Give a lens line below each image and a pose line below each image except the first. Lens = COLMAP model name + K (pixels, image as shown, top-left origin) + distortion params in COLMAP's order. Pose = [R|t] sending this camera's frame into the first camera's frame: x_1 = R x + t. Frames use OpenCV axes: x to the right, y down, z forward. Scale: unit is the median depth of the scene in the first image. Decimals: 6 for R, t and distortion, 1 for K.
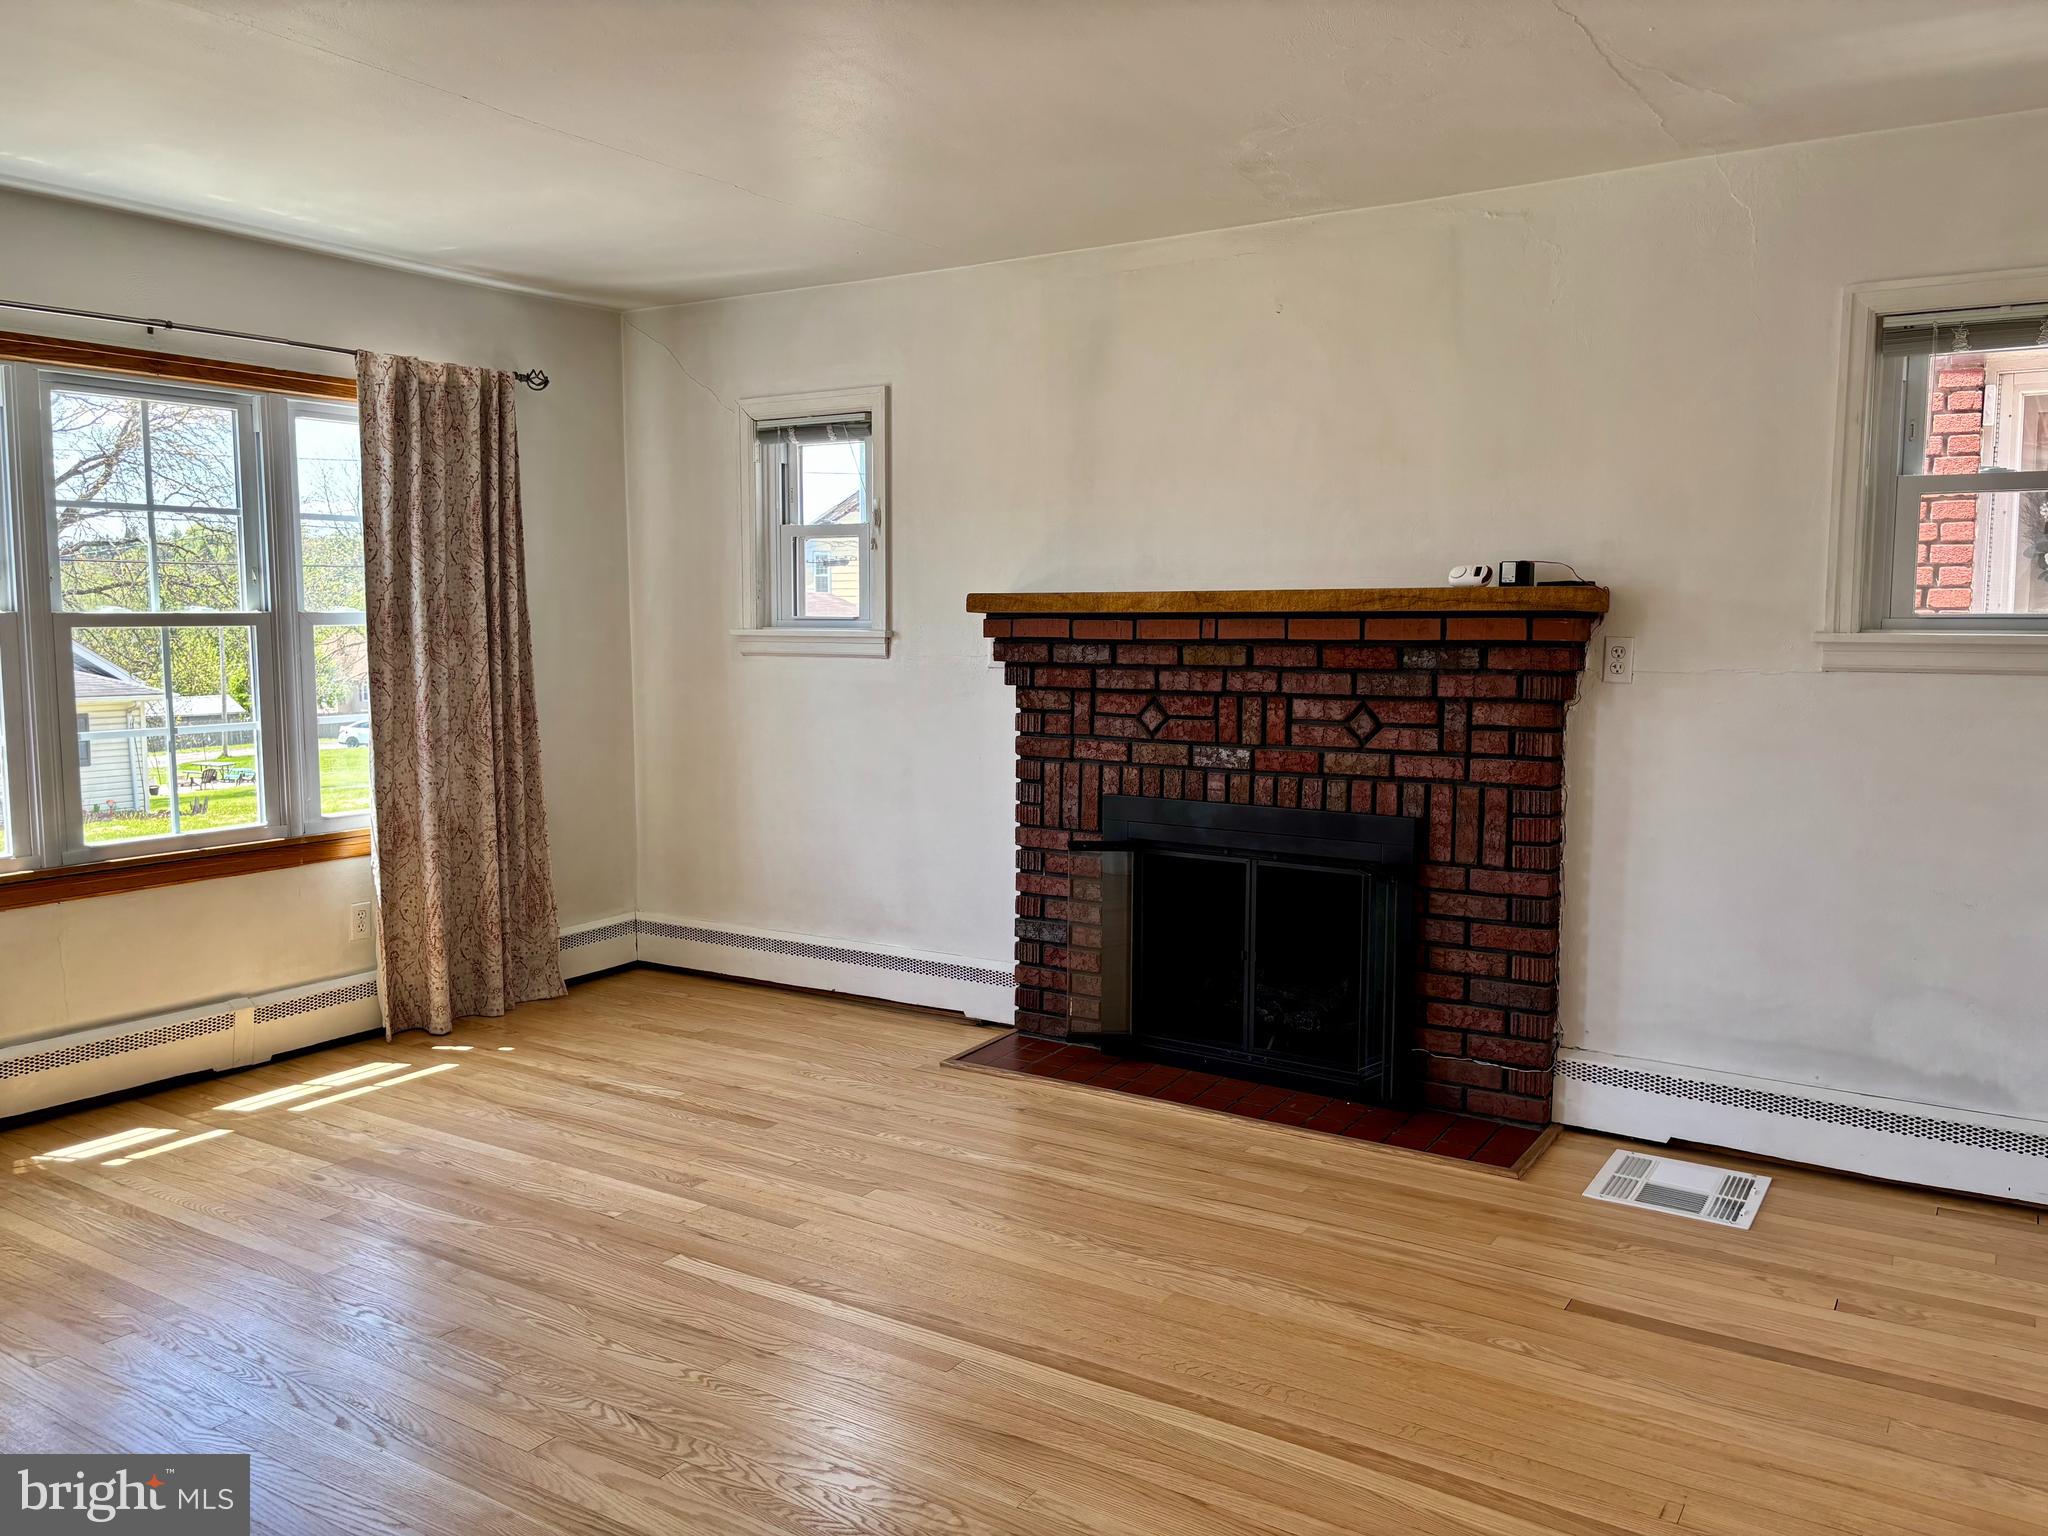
lens RADIAL K [[1559.9, 0, 1030.4], [0, 1559.9, 758.7], [0, 0, 1]] dist [0.059866, -0.069883]
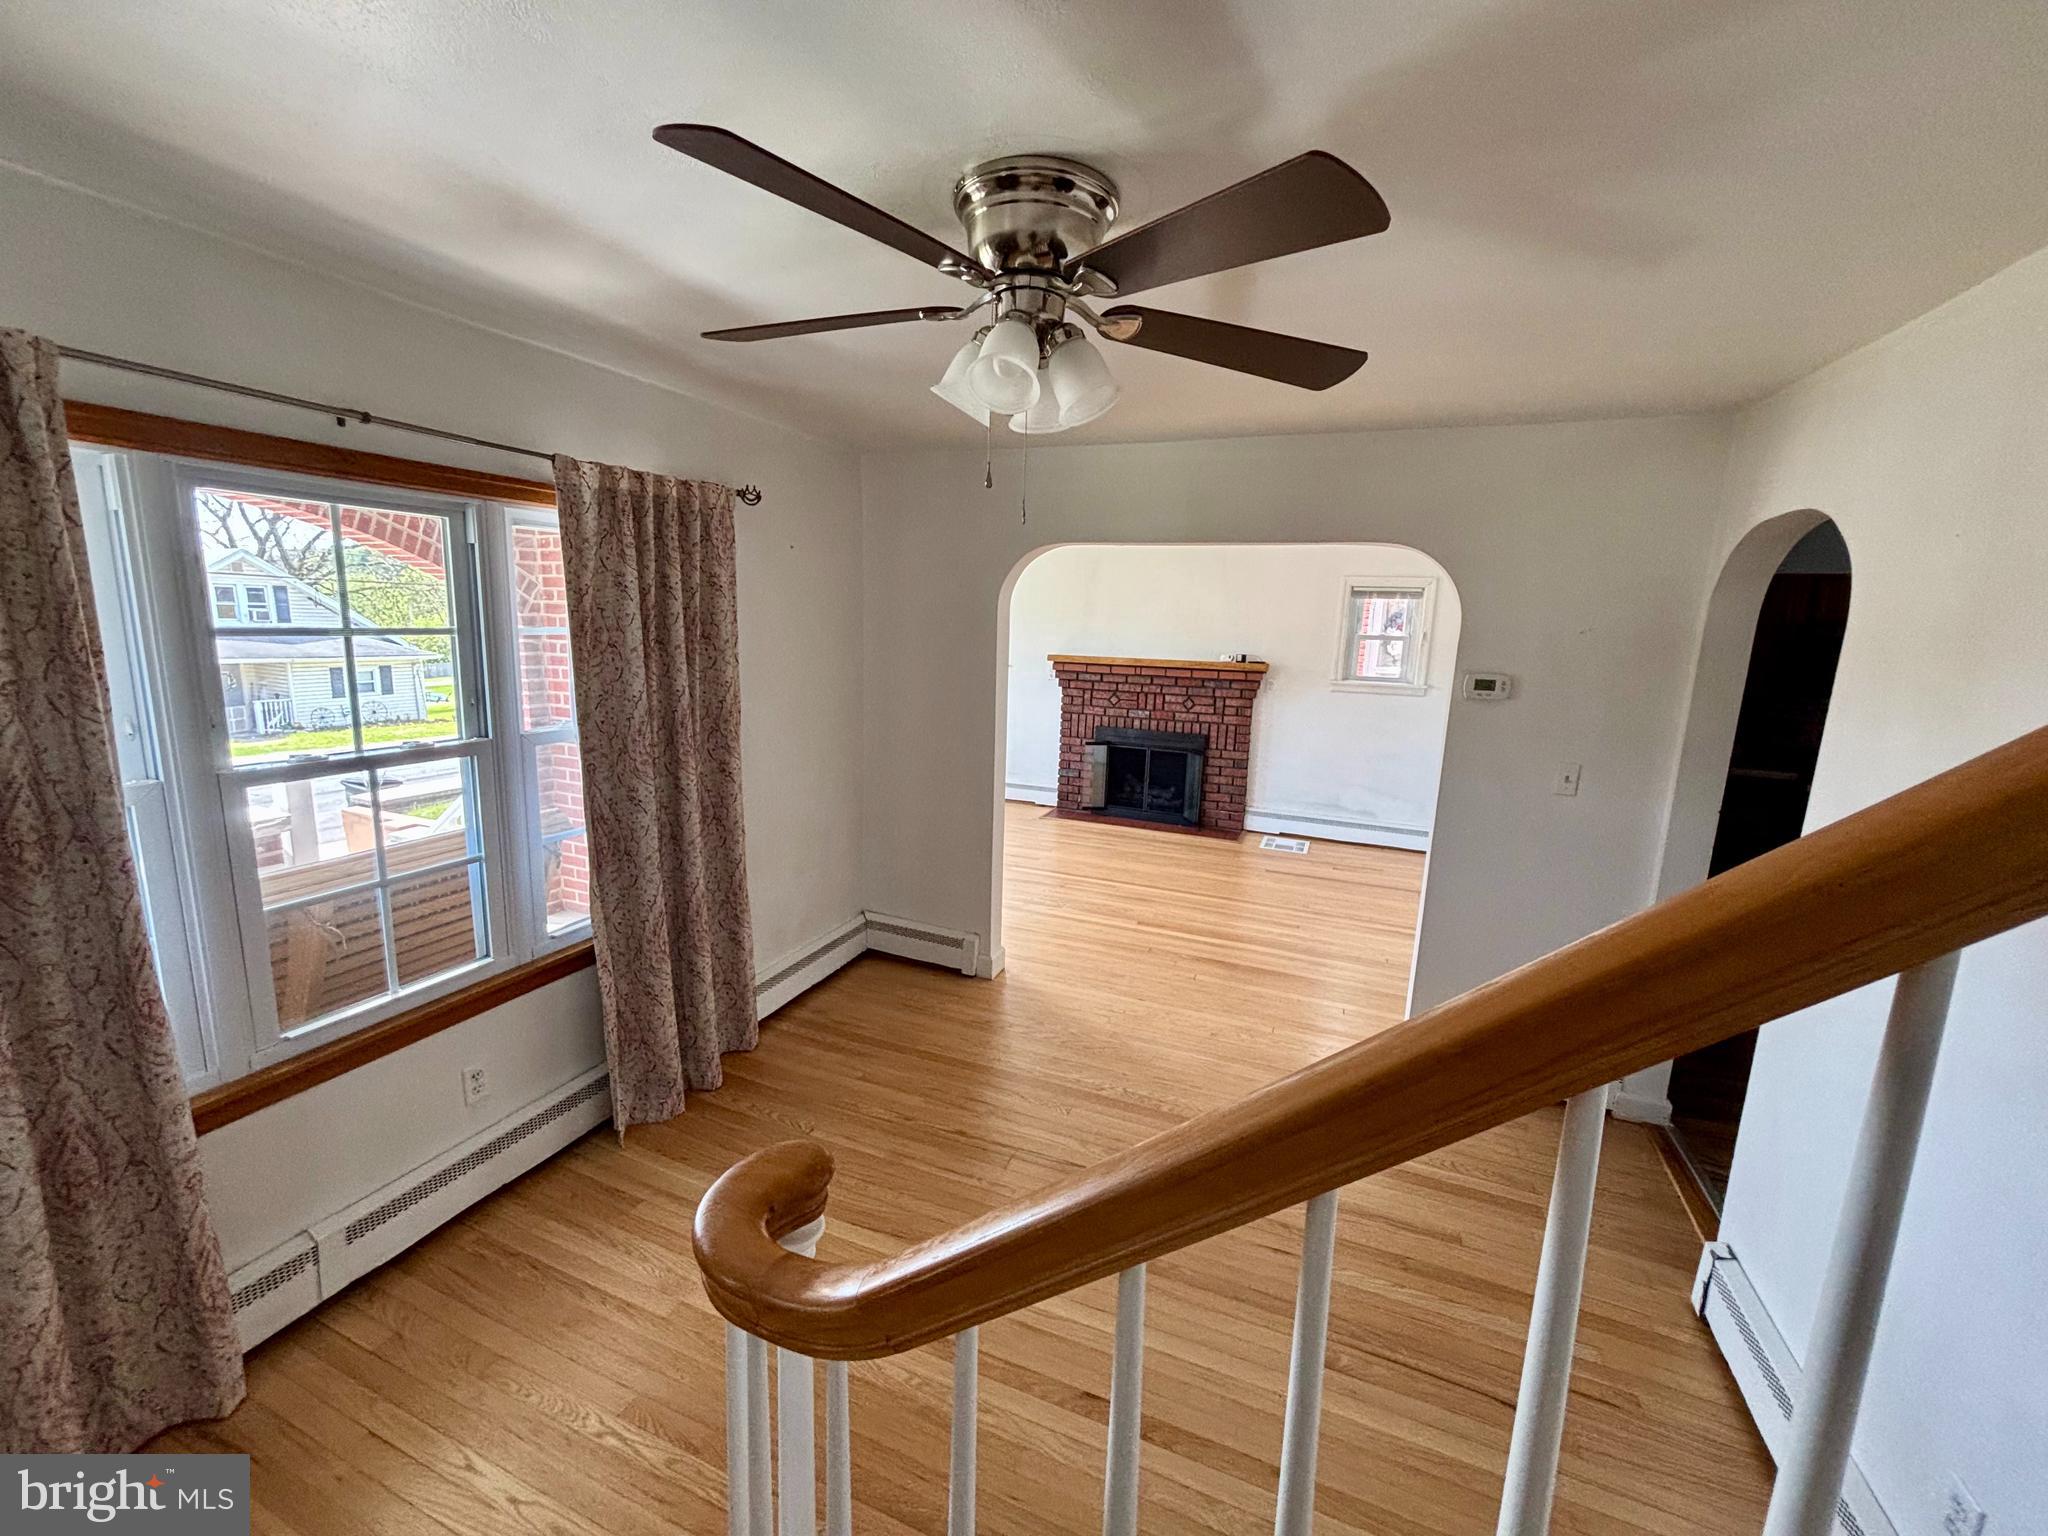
lens RADIAL K [[828.6, 0, 1007.0], [0, 828.6, 764.8], [0, 0, 1]] dist [0.003637, -0.000484]
pose [[0.983905, -0.001368, 0.178687, -0.437111], [-0.013443, 0.996570, 0.081652, -0.031641], [-0.178186, -0.082740, 0.980512, -0.553306]]
